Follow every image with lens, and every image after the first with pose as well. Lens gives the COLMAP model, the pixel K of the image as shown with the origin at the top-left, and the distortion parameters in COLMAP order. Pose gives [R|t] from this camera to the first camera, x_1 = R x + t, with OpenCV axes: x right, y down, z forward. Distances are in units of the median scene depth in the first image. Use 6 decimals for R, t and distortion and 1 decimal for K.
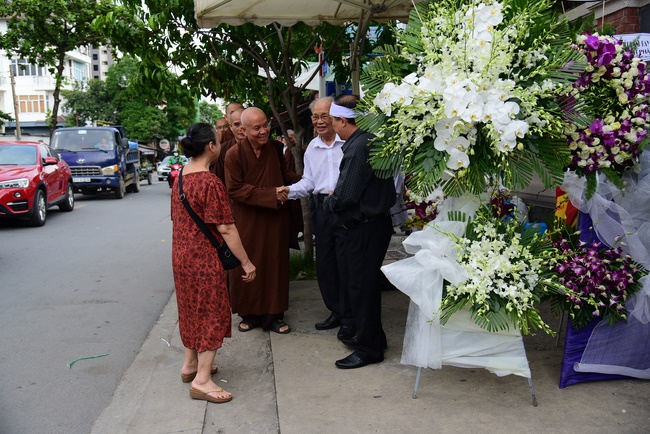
lens RADIAL K [[572.7, 0, 323.5], [0, 572.7, 216.4], [0, 0, 1]] dist [-0.020065, -0.000081]
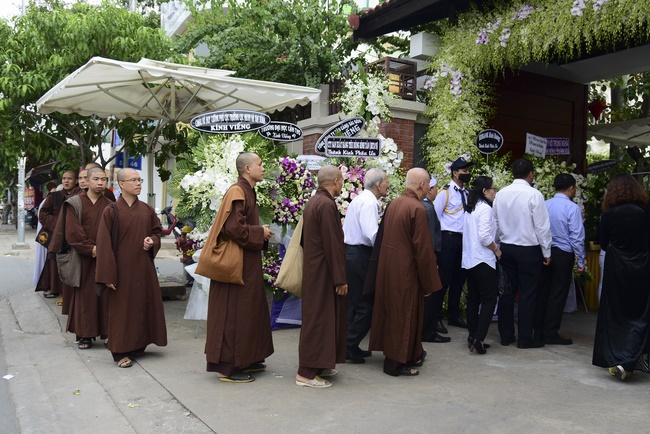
lens RADIAL K [[564.7, 0, 324.0], [0, 564.7, 216.7], [0, 0, 1]] dist [-0.014957, -0.001916]
pose [[0.910705, 0.047357, 0.410333, -0.239260], [-0.004815, 0.994556, -0.104095, 0.108220], [-0.413028, 0.092824, 0.905975, -0.912604]]
